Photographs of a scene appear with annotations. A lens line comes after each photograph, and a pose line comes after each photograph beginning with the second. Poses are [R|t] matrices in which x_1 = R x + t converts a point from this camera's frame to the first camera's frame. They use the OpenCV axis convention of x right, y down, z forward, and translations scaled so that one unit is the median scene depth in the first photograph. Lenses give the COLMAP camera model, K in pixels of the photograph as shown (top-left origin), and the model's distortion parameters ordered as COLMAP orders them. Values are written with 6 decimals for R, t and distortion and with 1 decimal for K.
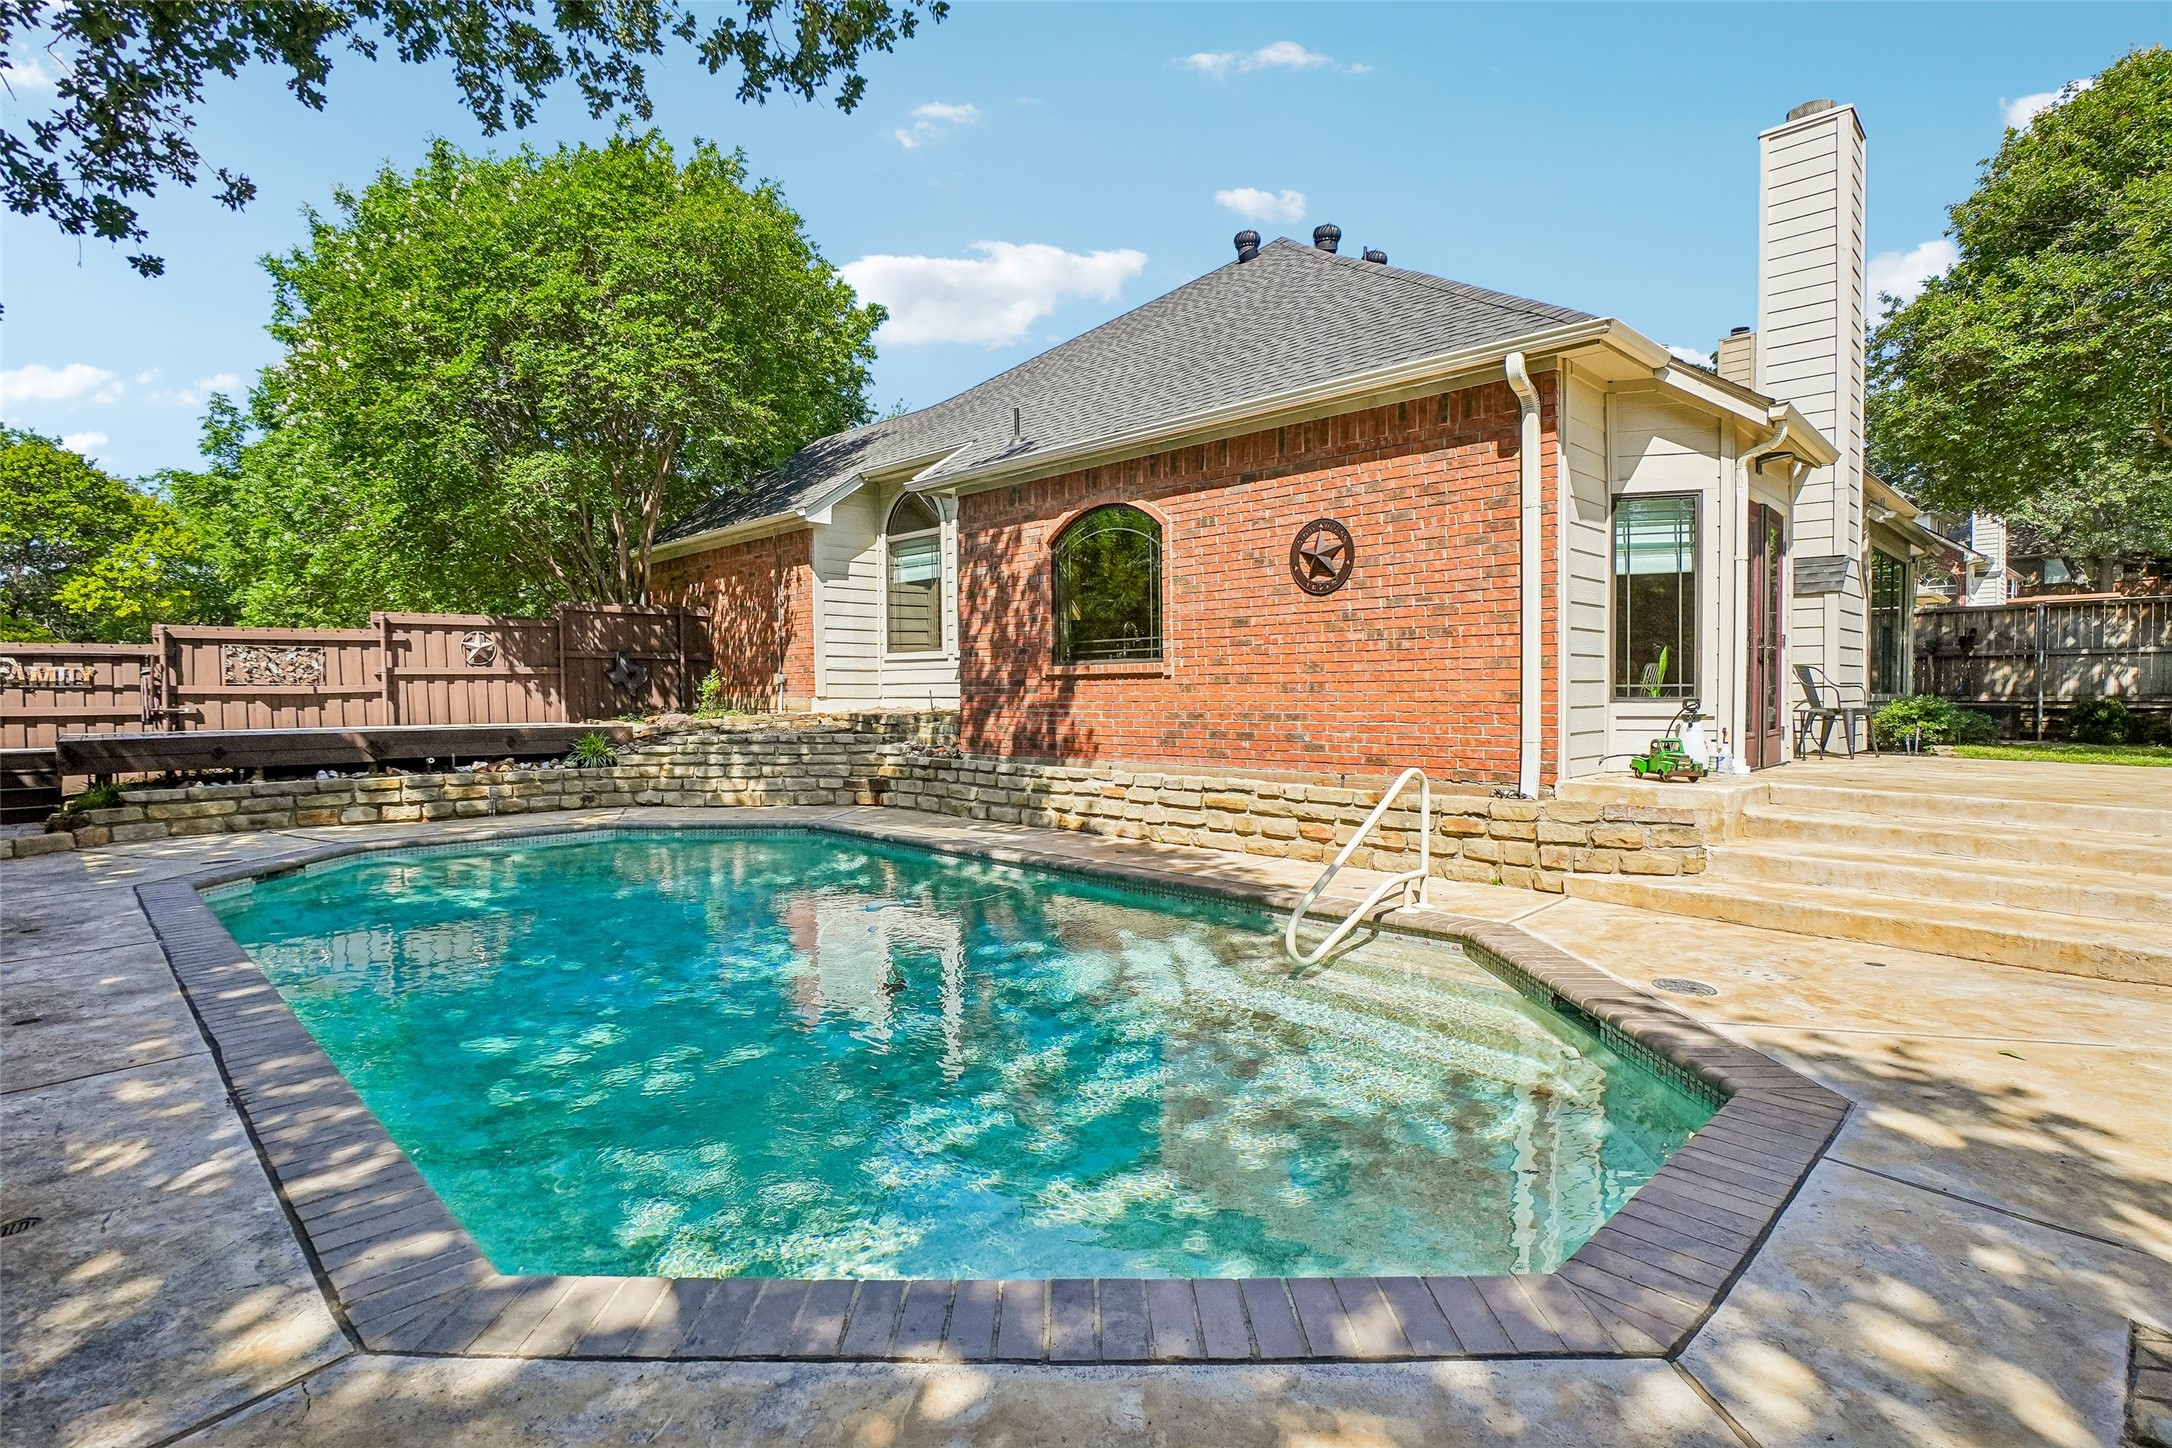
lens RADIAL K [[1067.4, 0, 1084.9], [0, 1067.4, 691.4], [0, 0, 1]] dist [-0.047738, -0.000195]
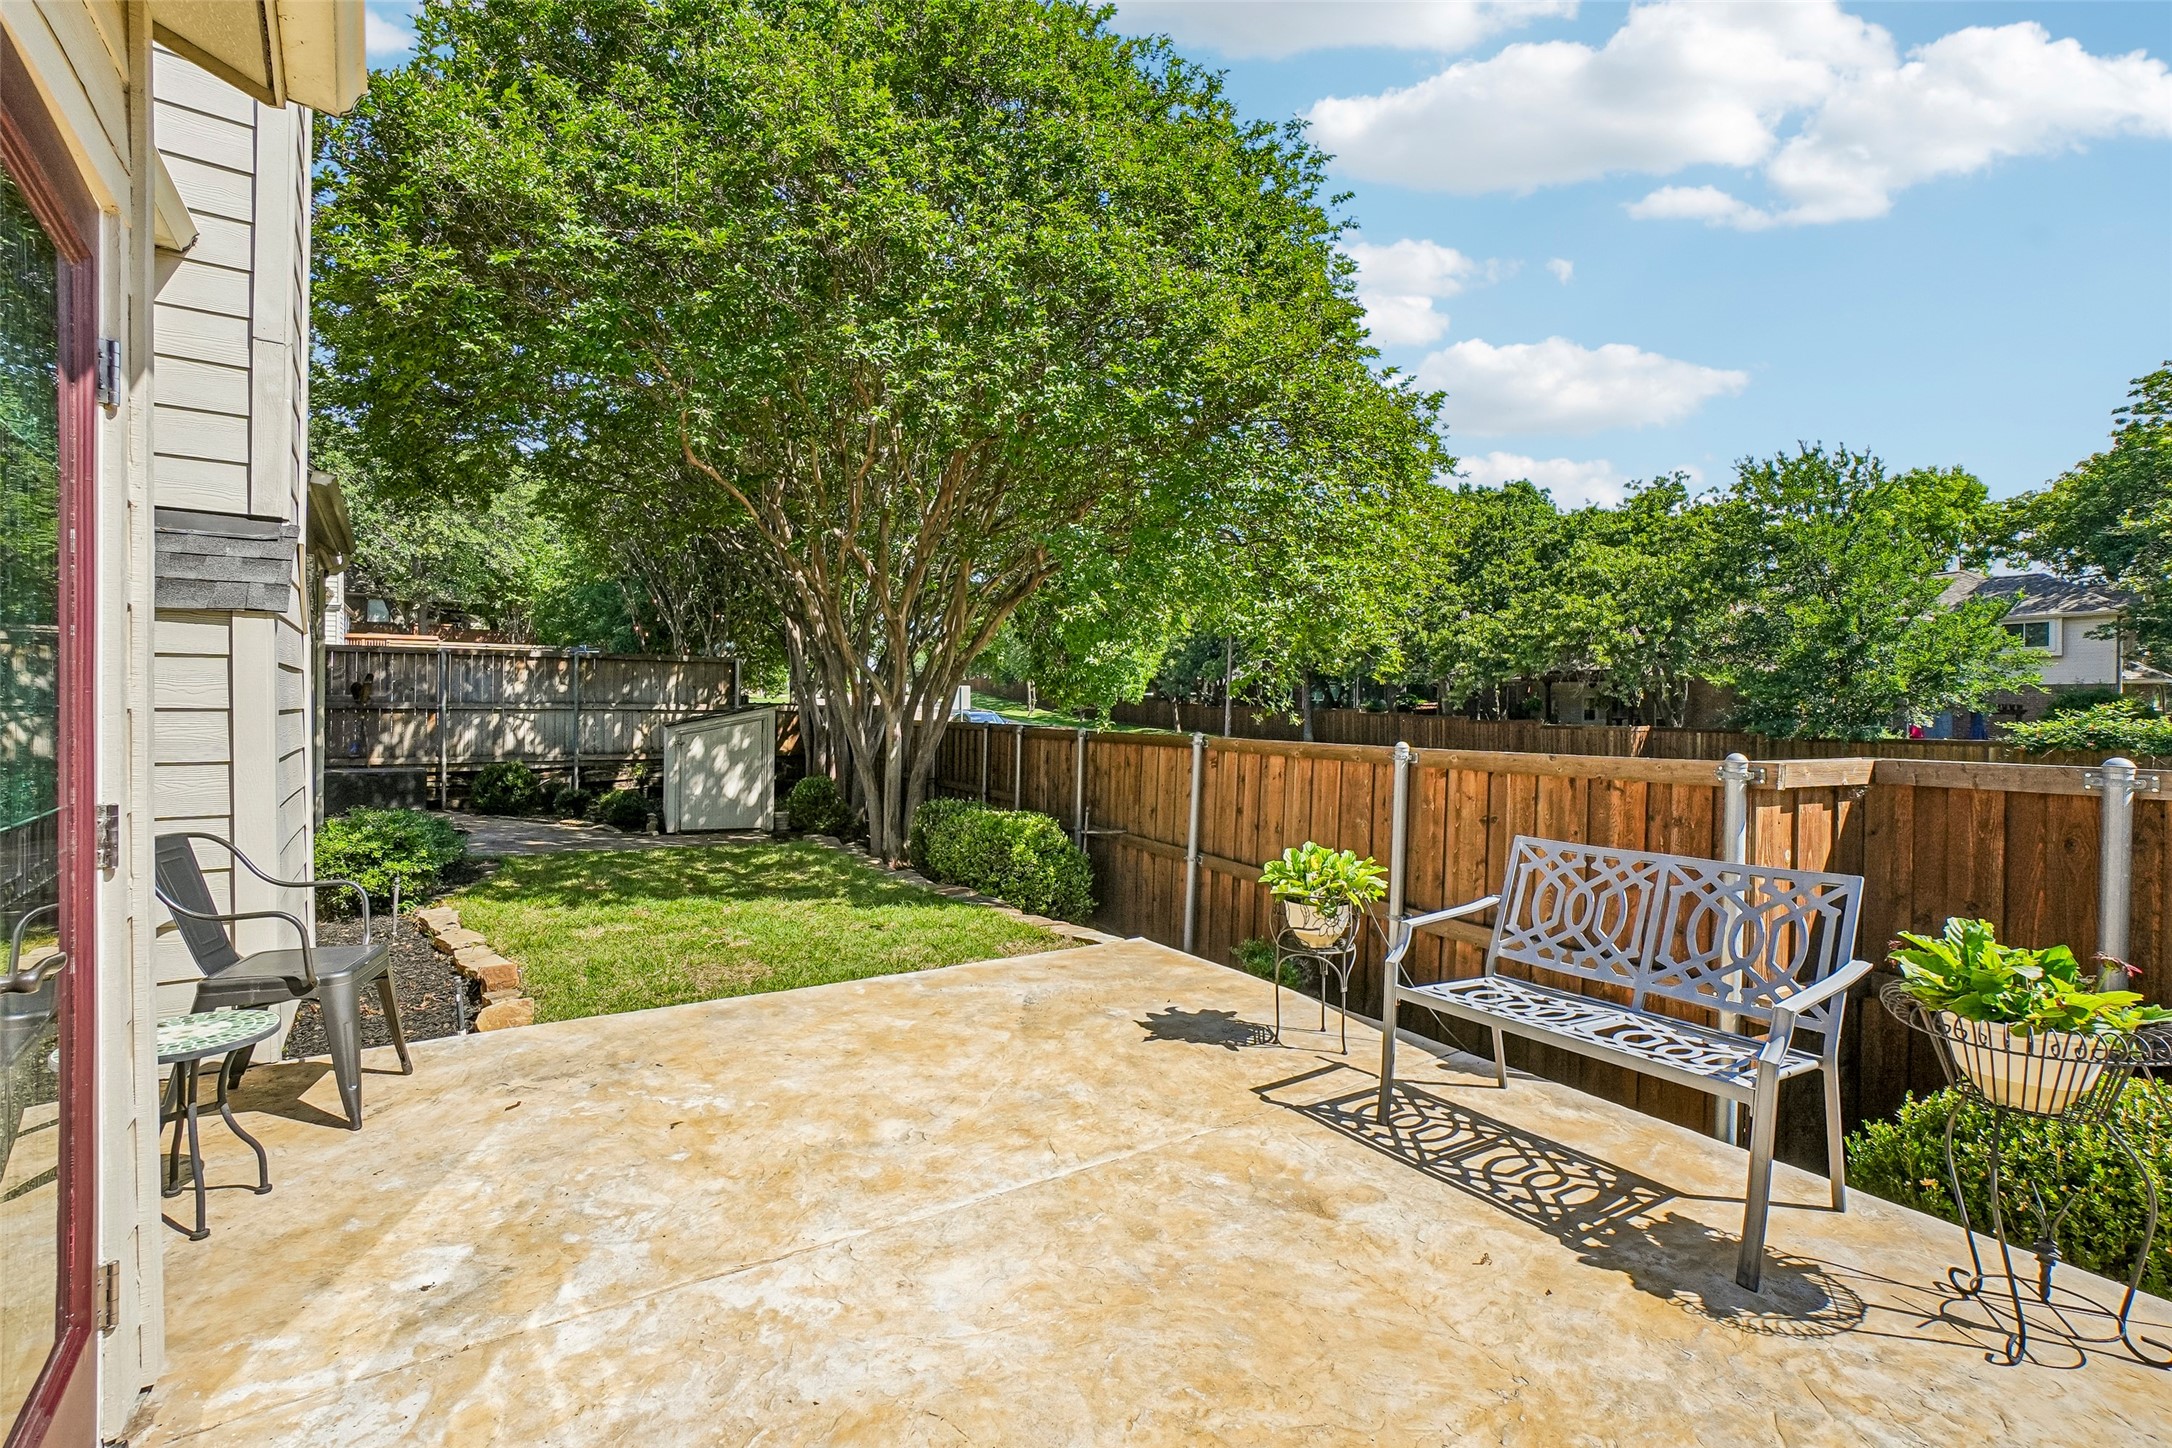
lens RADIAL K [[960.6, 0, 1013.9], [0, 960.6, 727.0], [0, 0, 1]] dist [0.001287, 0.000094]
pose [[0.204504, -0.014634, 0.978756, 0.242534], [-0.003171, 0.999873, 0.015612, -0.033806], [-0.978861, -0.006296, 0.204432, 0.367407]]
